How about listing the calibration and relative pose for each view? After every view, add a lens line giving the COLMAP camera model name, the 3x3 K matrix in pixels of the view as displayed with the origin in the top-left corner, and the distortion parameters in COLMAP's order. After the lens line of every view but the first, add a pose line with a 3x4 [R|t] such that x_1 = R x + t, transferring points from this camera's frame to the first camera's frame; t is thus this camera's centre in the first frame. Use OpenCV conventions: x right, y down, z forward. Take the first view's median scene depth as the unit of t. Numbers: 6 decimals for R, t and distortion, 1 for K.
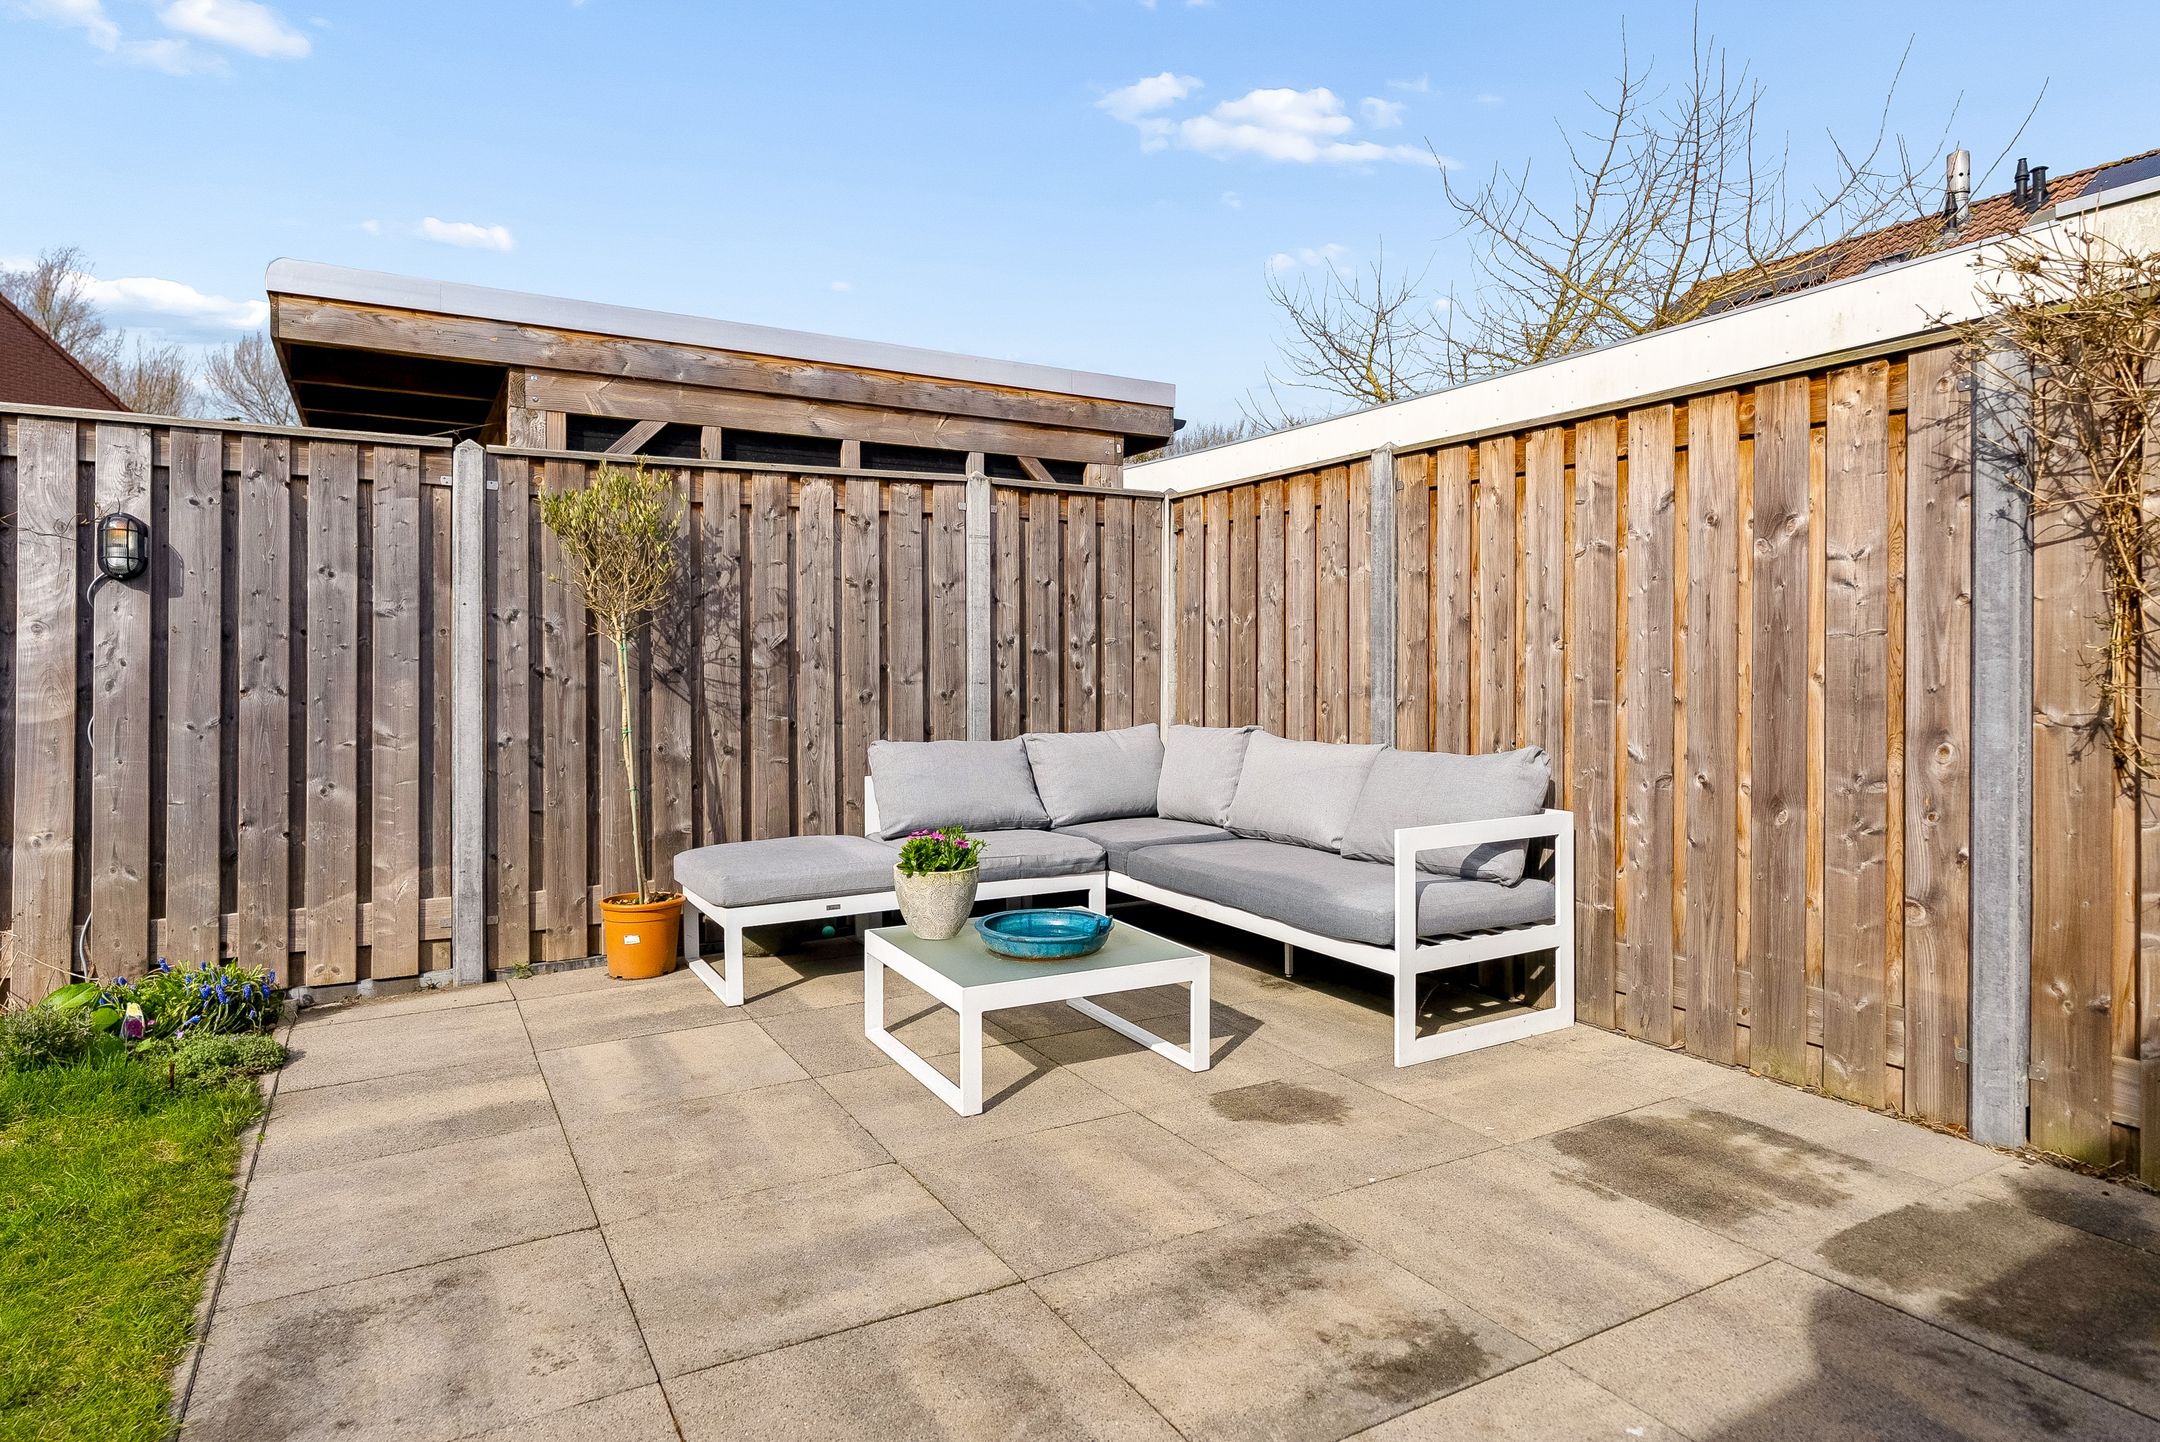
lens RADIAL K [[1198.9, 0, 1078.9], [0, 1198.9, 702.7], [0, 0, 1]] dist [-0.002513, 0.000353]
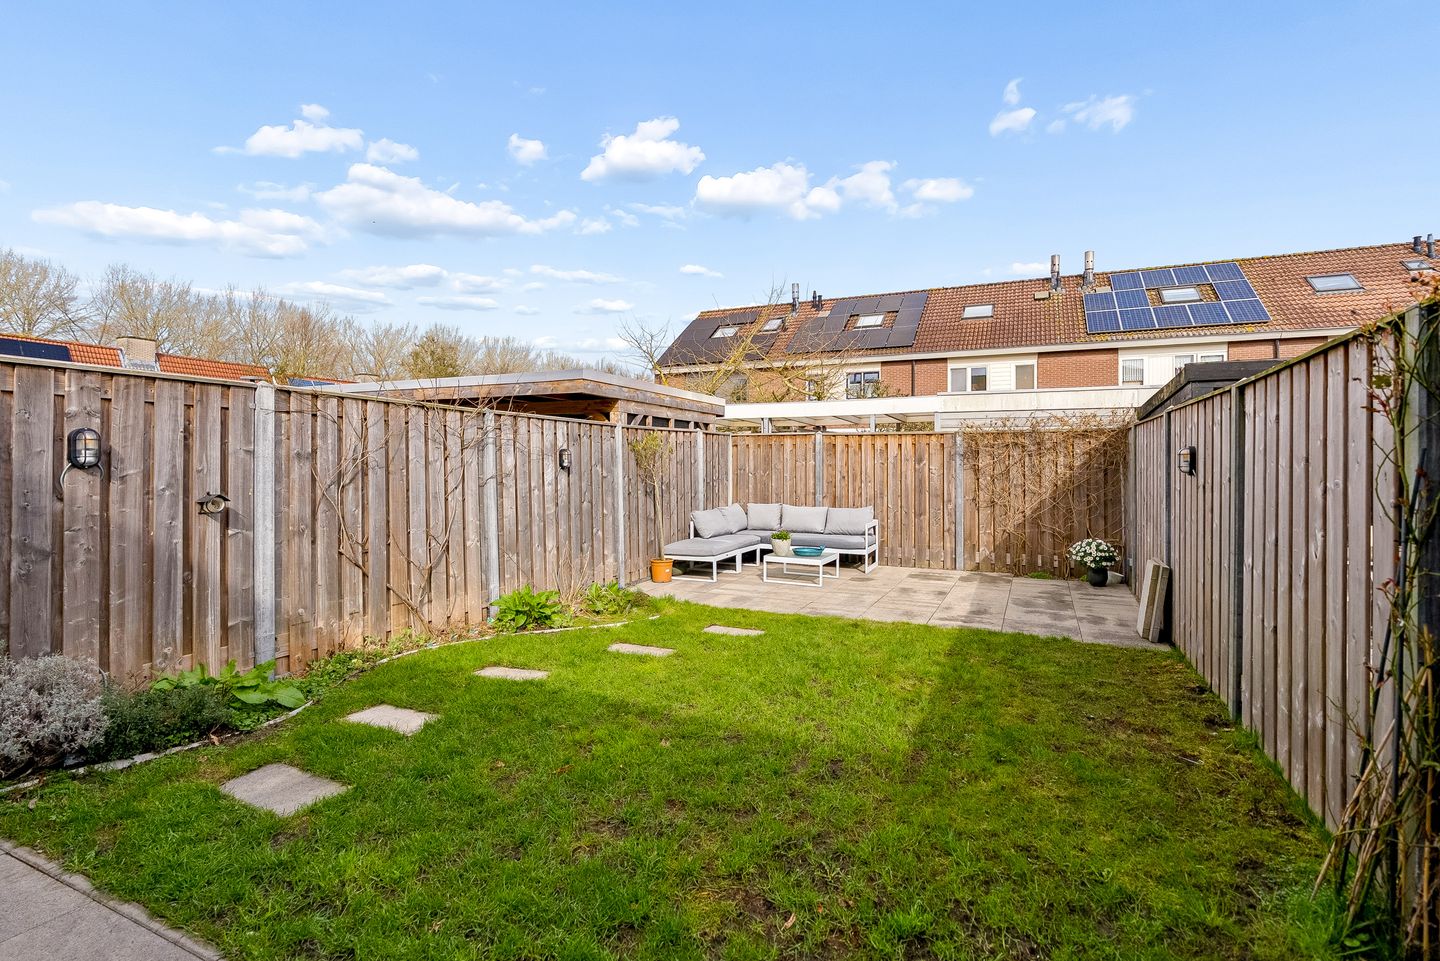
lens RADIAL K [[679.4, 0, 713.6], [0, 679.4, 477.3], [0, 0, 1]] dist [0.000591, -0.000021]
pose [[0.819887, -0.008341, 0.572465, -1.409565], [0.015250, 0.999857, -0.007272, -0.055315], [-0.572323, 0.014692, 0.819897, -0.697627]]
